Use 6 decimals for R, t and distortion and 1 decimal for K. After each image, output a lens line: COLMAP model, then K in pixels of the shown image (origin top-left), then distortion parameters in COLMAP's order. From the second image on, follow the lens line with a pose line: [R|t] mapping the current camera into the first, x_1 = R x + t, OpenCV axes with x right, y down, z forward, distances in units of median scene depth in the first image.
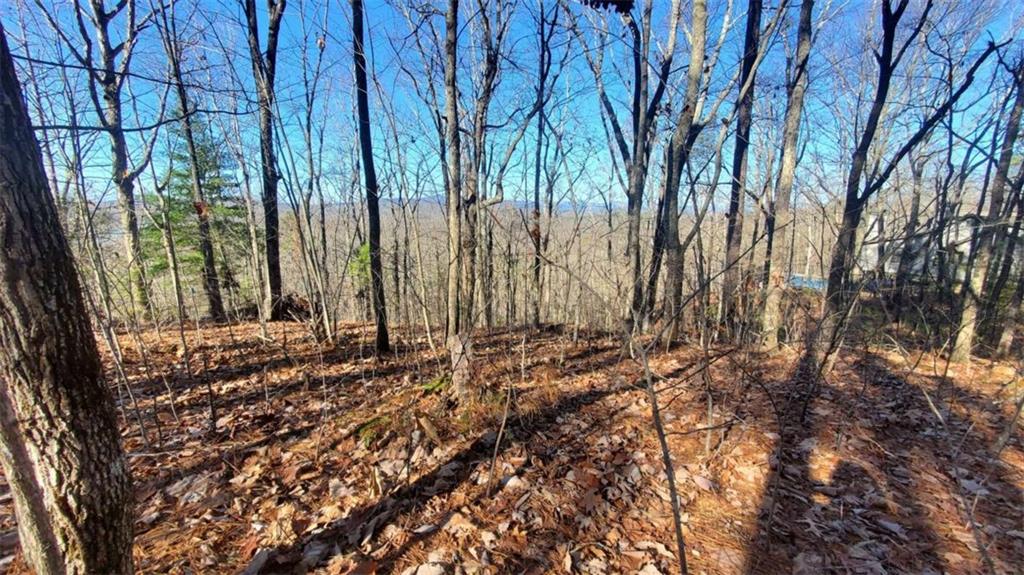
lens RADIAL K [[412.1, 0, 513.8], [0, 412.1, 288.0], [0, 0, 1]] dist [-0.007267, -0.000608]
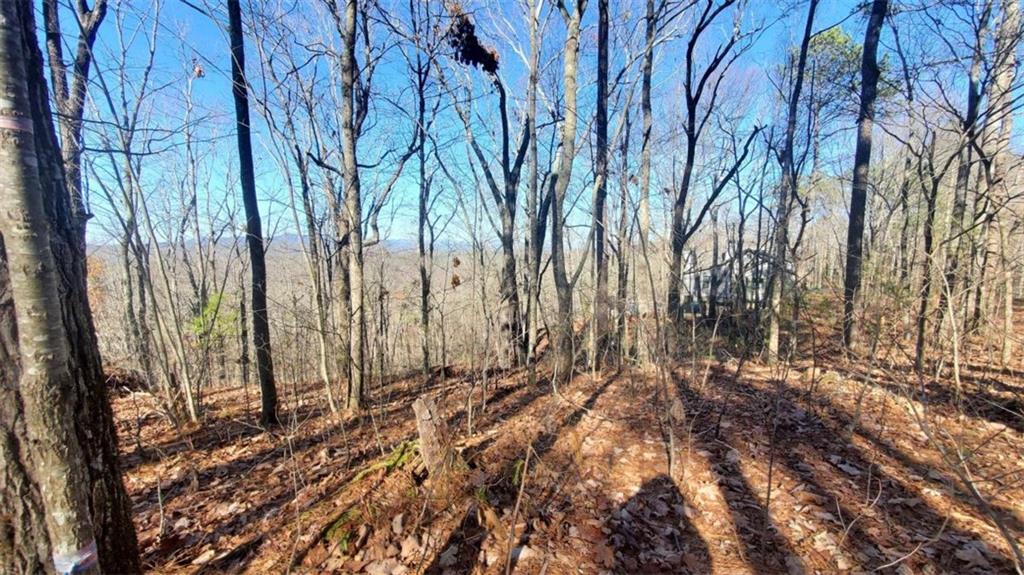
lens RADIAL K [[412.1, 0, 512.7], [0, 412.1, 285.6], [0, 0, 1]] dist [-0.007267, -0.000608]
pose [[0.945698, -0.039294, 0.322662, -0.102630], [0.069755, 0.994073, -0.083389, -0.021593], [-0.317473, 0.101368, 0.942834, 0.017489]]
